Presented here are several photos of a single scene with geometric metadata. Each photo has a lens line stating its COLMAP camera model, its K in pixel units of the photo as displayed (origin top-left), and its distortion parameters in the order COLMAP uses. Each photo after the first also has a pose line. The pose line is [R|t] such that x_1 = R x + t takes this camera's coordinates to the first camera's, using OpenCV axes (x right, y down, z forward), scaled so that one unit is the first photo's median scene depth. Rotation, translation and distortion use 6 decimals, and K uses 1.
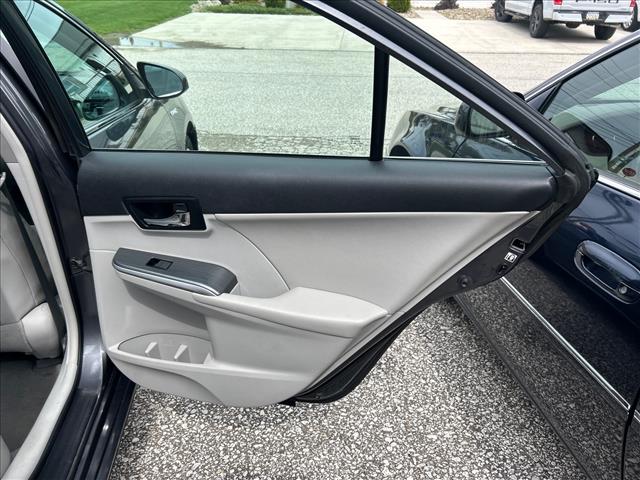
lens RADIAL K [[486.8, 0, 320.0], [0, 486.8, 240.0], [0, 0, 1]] dist [0.064166, -0.062281]
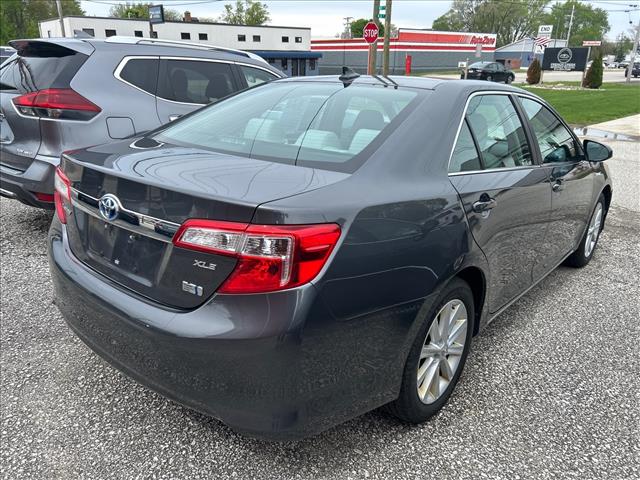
lens RADIAL K [[486.8, 0, 320.0], [0, 486.8, 240.0], [0, 0, 1]] dist [0.064166, -0.062281]
pose [[0.676427, 0.235291, -0.697915, 0.045847], [-0.344551, 0.938604, -0.017508, 0.049802], [0.650946, 0.252310, 0.715967, -0.117046]]
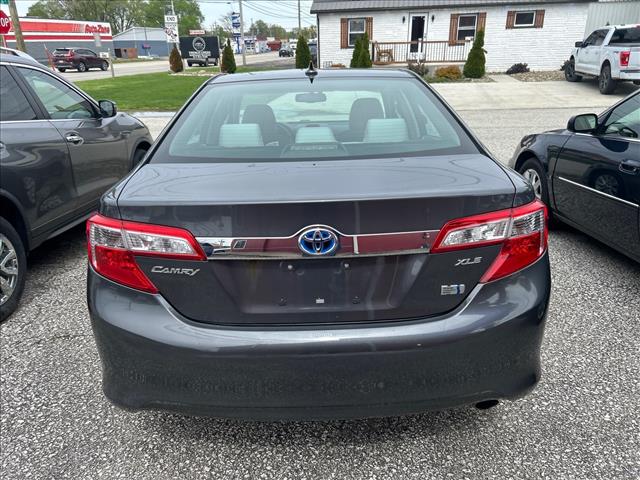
lens RADIAL K [[486.8, 0, 320.0], [0, 486.8, 240.0], [0, 0, 1]] dist [0.064166, -0.062281]
pose [[0.991549, -0.002453, -0.129711, -0.070678], [-0.013269, 0.992661, -0.120204, 0.072011], [0.129054, 0.120909, 0.984239, -0.171148]]
